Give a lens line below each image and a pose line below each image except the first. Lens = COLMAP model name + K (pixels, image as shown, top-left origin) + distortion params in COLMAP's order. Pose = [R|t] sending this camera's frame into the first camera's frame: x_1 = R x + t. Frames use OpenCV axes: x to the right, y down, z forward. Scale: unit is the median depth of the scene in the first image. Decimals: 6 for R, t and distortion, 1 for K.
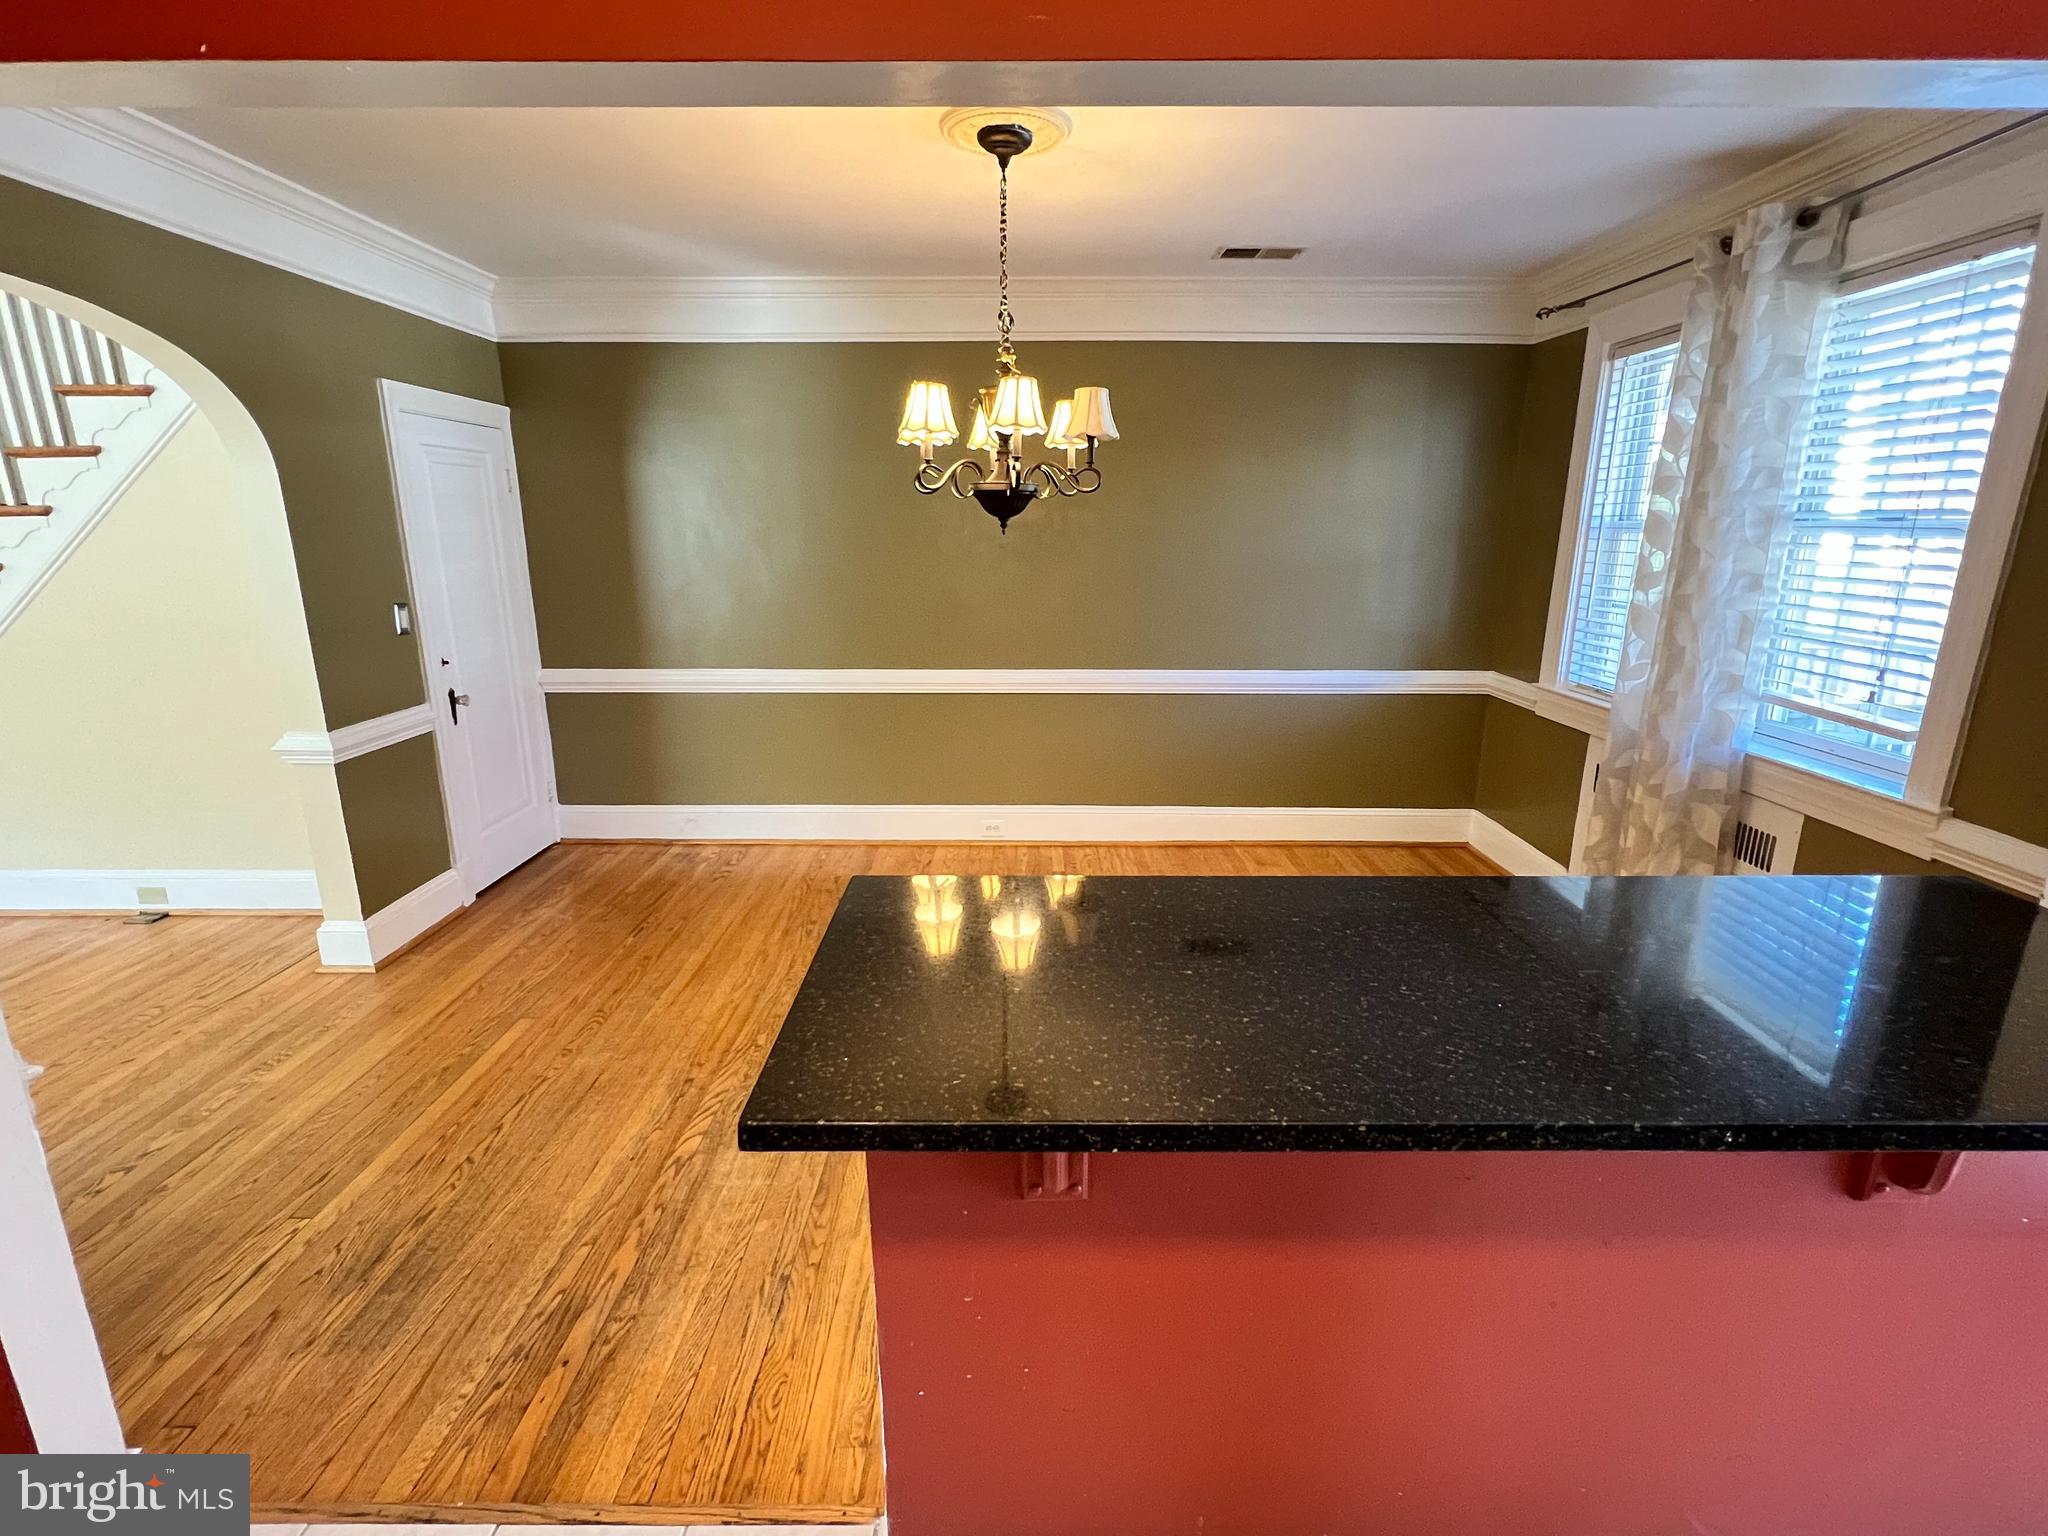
lens RADIAL K [[959.0, 0, 1024.0], [0, 959.0, 768.0], [0, 0, 1]] dist [-0.037719, 0.028673]
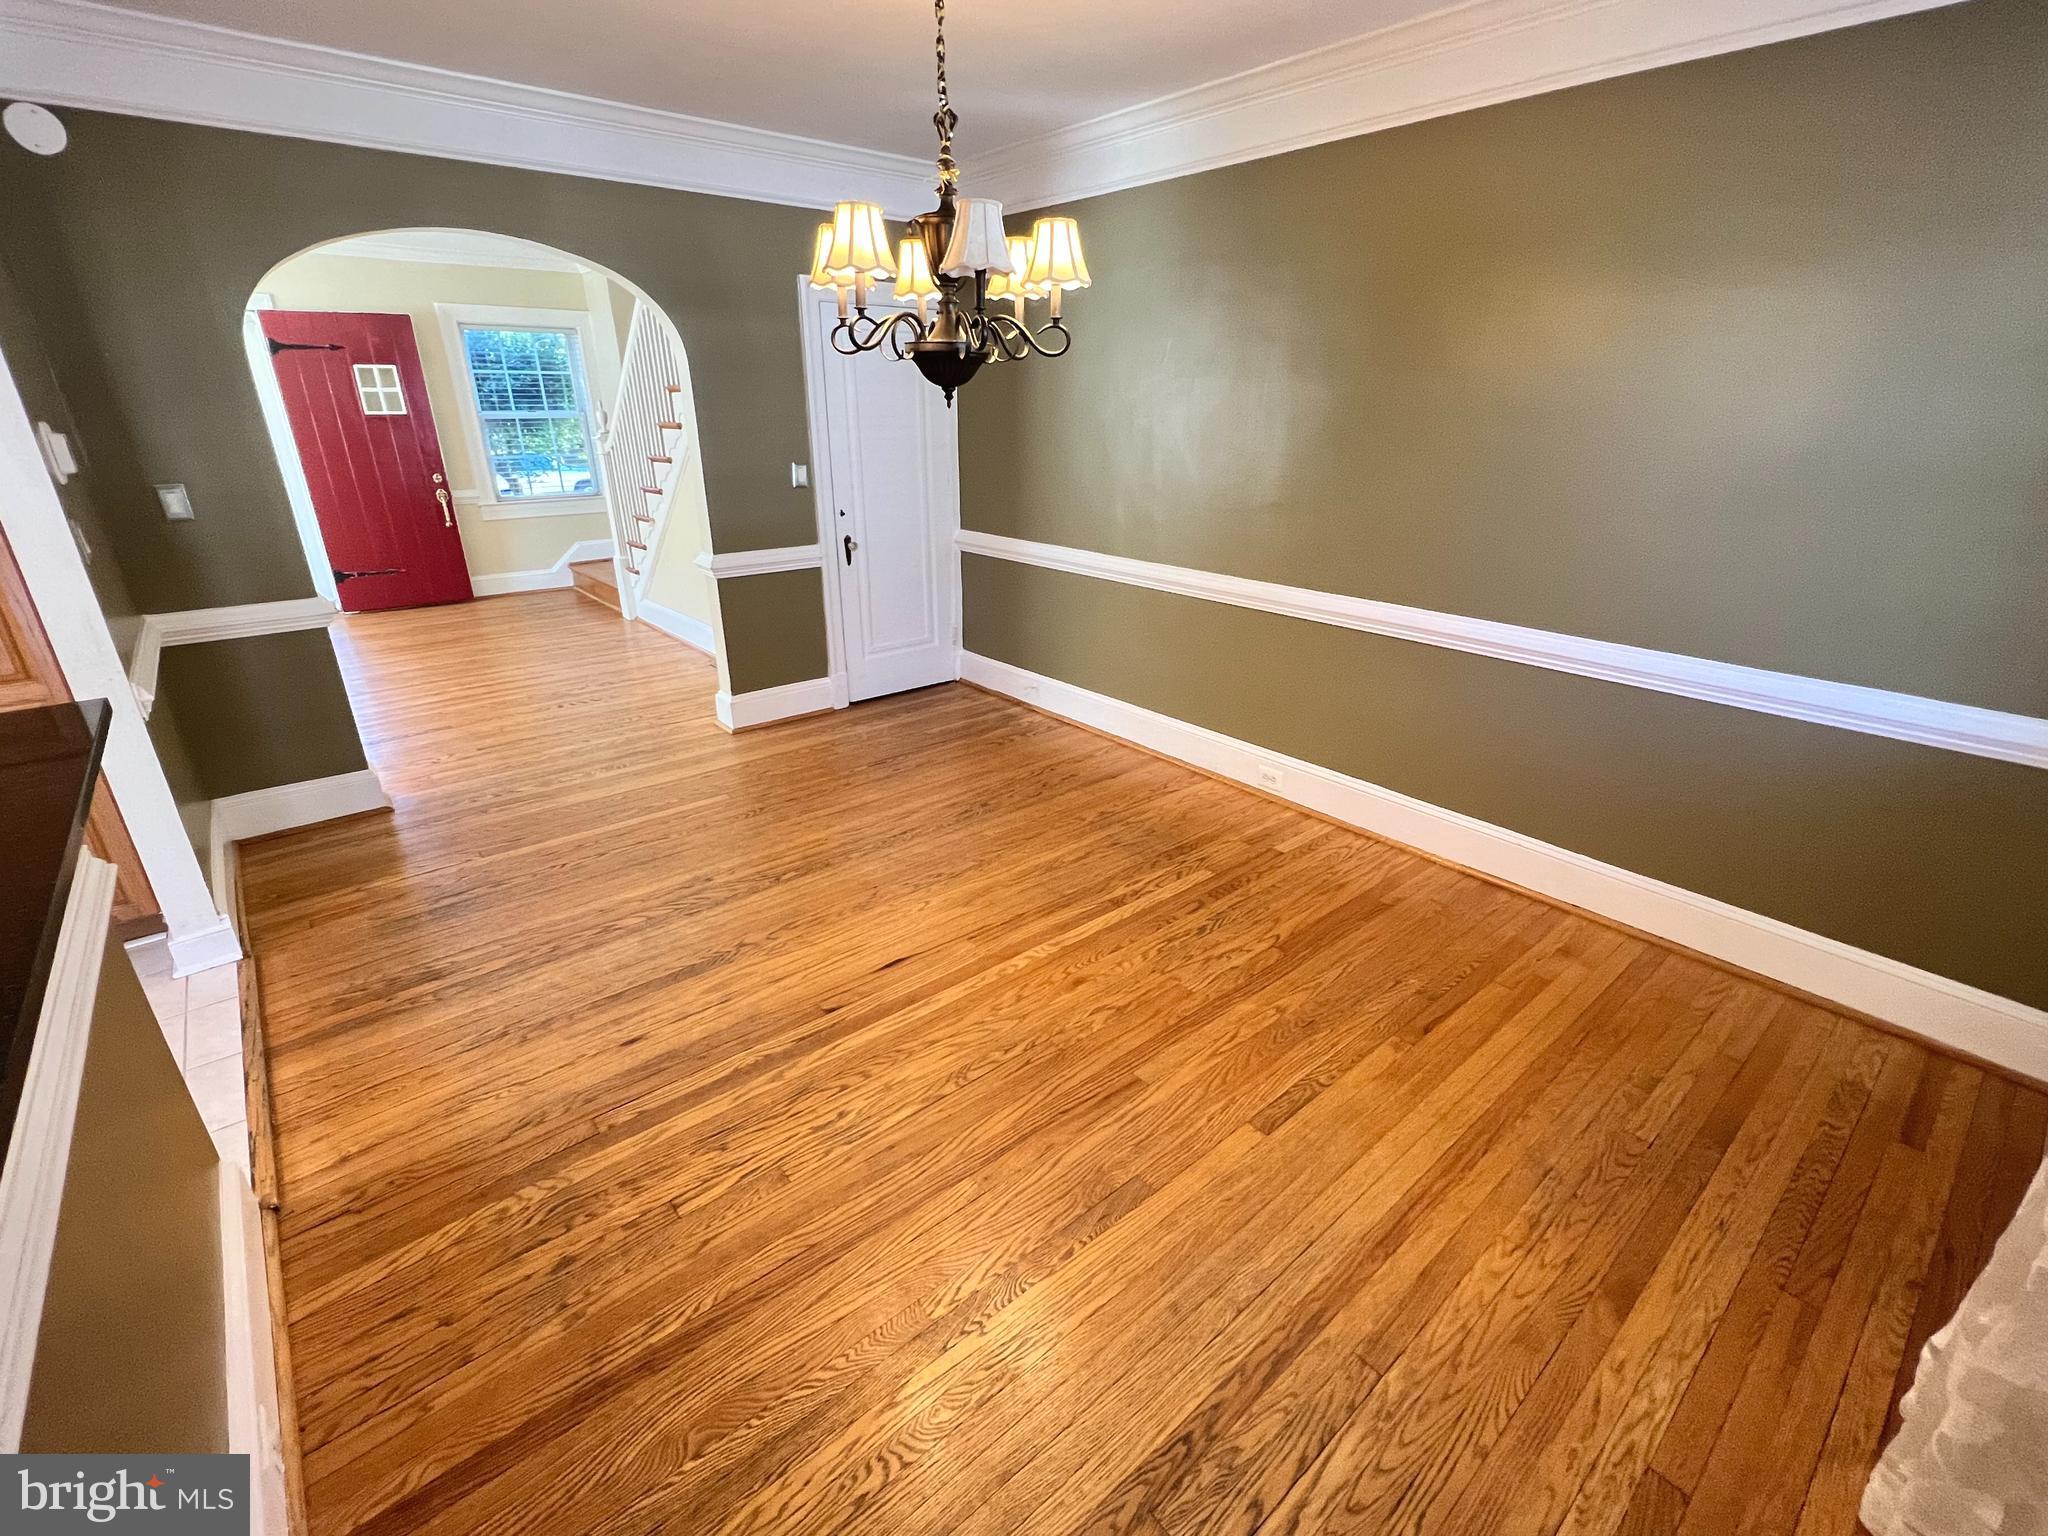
lens RADIAL K [[907.4, 0, 1018.8], [0, 907.4, 764.9], [0, 0, 1]] dist [-0.001524, -0.000354]
pose [[0.644709, 0.285752, -0.709011, 0.482225], [-0.193883, 0.958301, 0.209924, -0.090546], [0.739432, 0.002125, 0.673227, 0.374060]]
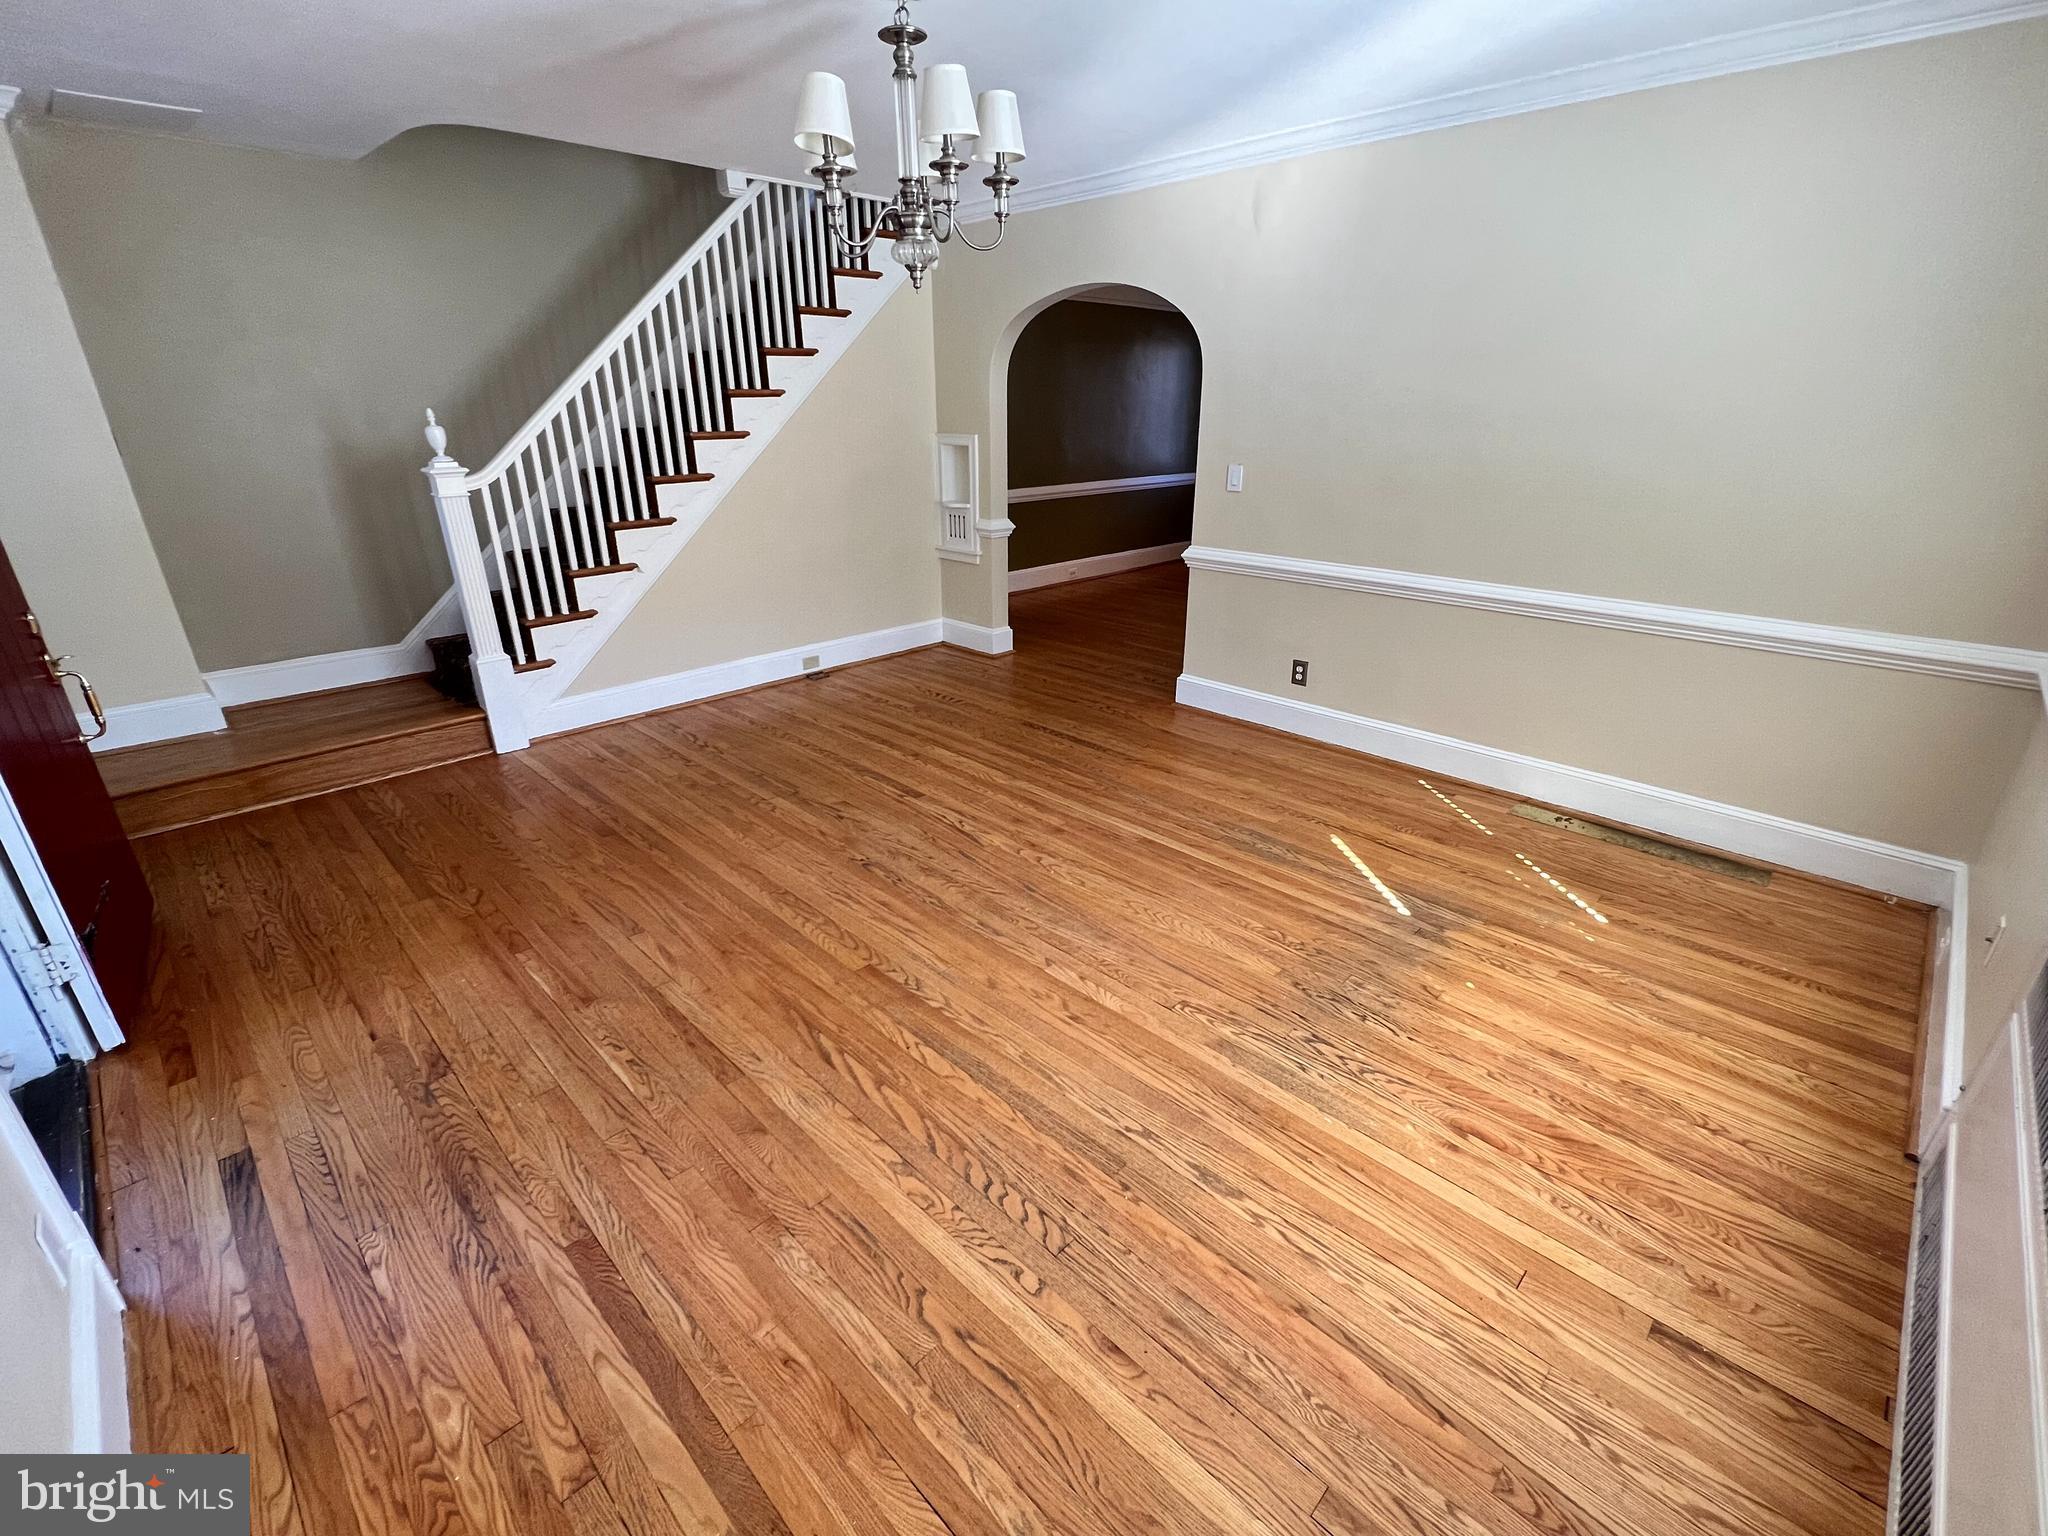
lens RADIAL K [[897.7, 0, 1024.0], [0, 897.7, 768.0], [0, 0, 1]] dist [-0.002730, -0.000286]
pose [[0.698605, -0.274727, 0.660664, -1.698294], [0.186644, 0.961352, 0.202401, 0.072596], [-0.690736, -0.018089, 0.722881, -0.257918]]
